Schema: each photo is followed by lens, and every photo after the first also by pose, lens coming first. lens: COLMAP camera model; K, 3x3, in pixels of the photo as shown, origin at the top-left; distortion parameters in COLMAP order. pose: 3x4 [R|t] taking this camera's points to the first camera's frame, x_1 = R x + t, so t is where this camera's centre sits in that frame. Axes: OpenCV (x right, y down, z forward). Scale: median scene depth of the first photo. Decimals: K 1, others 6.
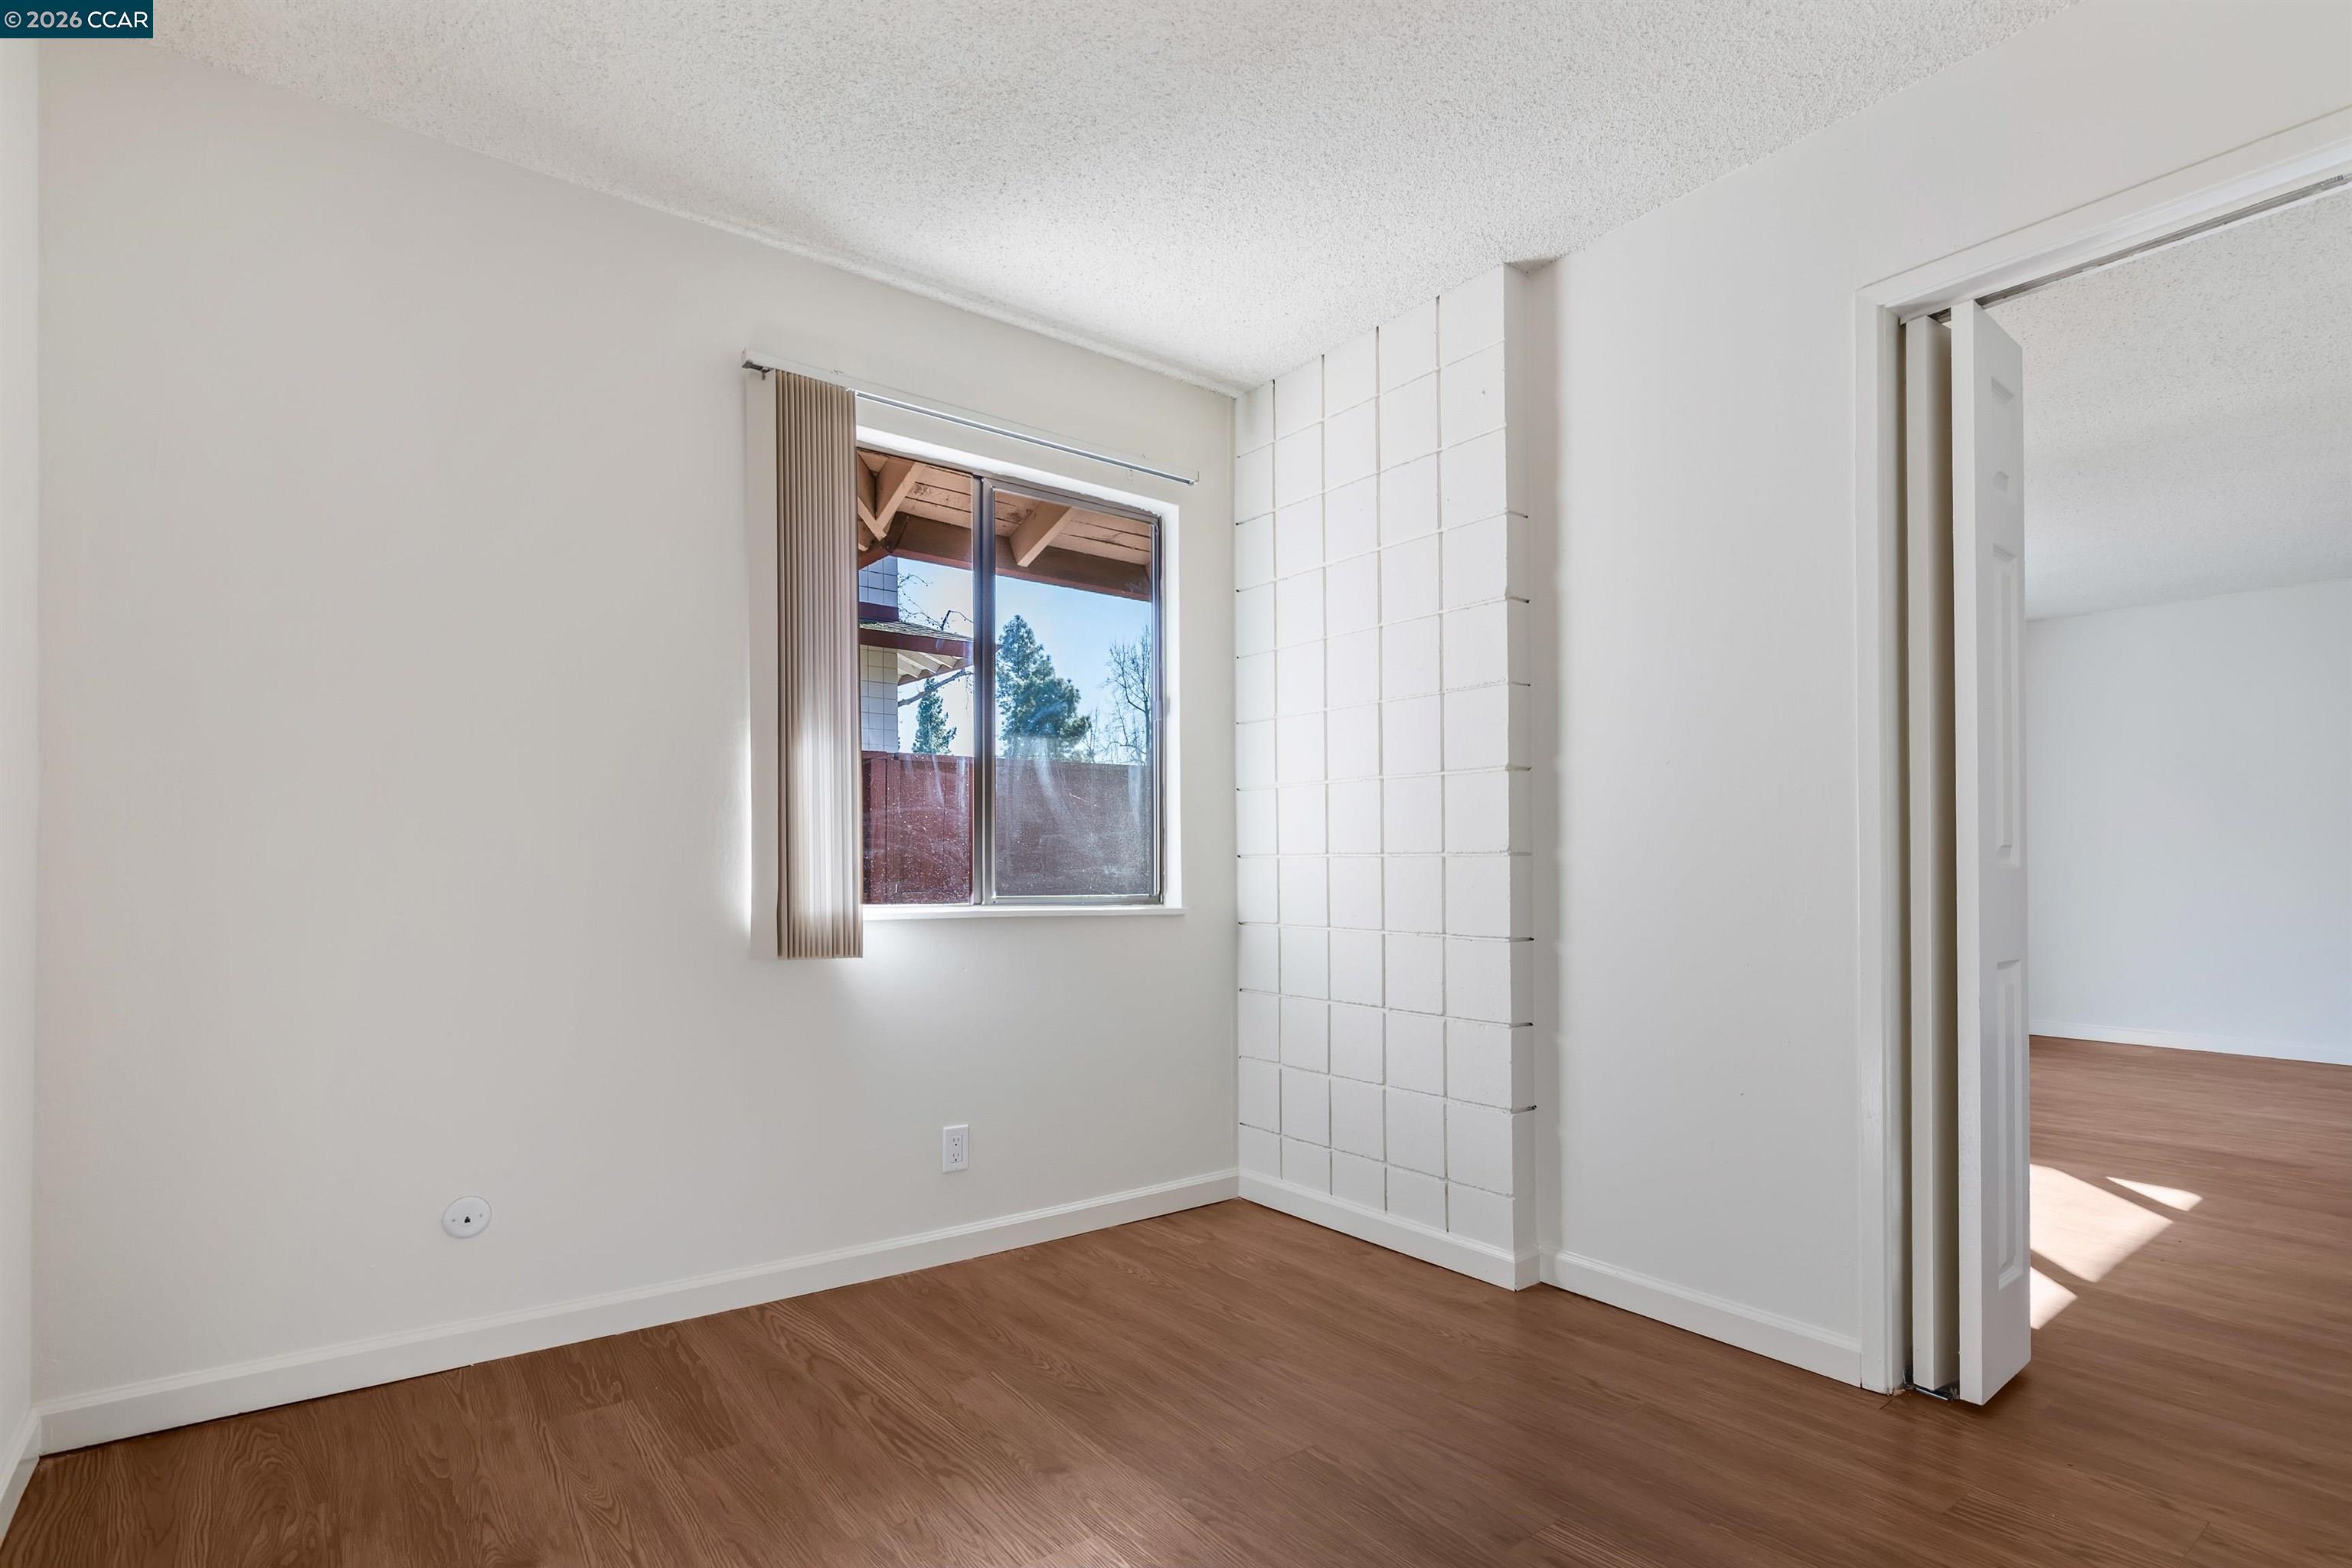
lens RADIAL K [[1131.7, 0, 1209.7], [0, 1131.7, 859.9], [0, 0, 1]] dist [-0.005258, 0.005358]
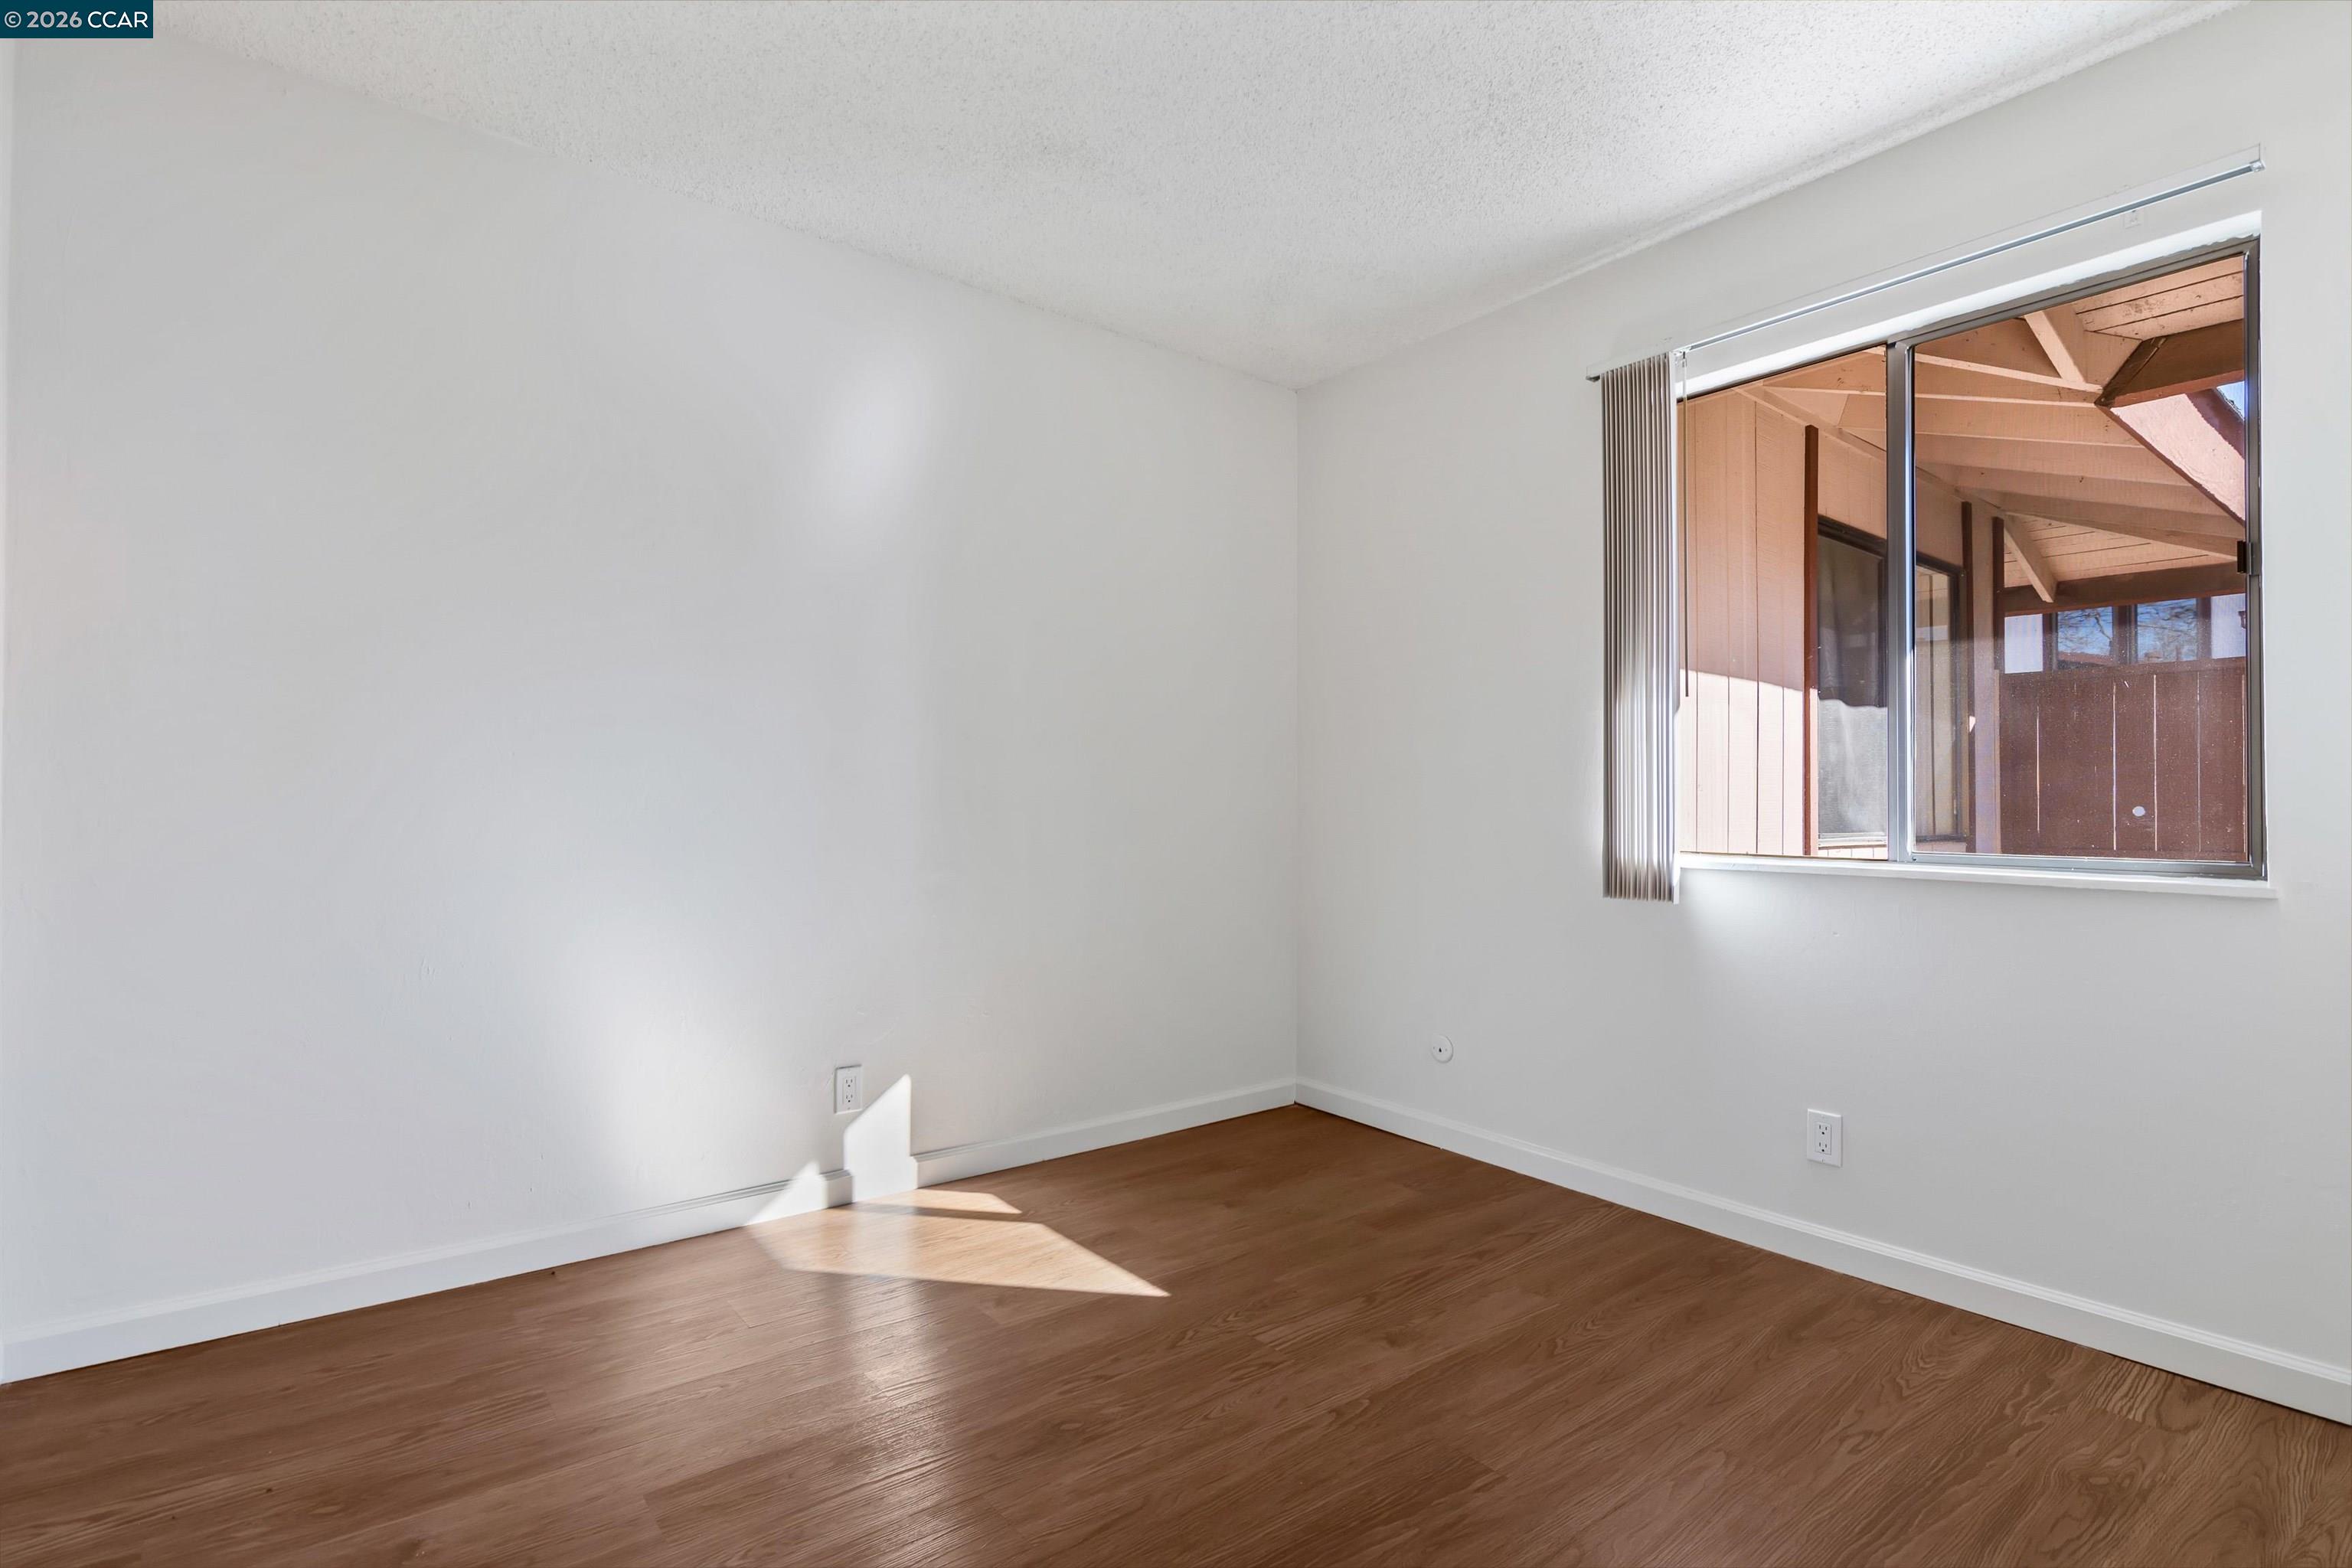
lens RADIAL K [[1131.7, 0, 1180.7], [0, 1131.7, 795.9], [0, 0, 1]] dist [-0.005258, 0.005358]
pose [[0.010796, -0.009585, -0.999896, 0.696749], [0.006491, 0.999934, -0.009516, -0.004364], [0.999921, -0.006388, 0.010857, 0.532300]]
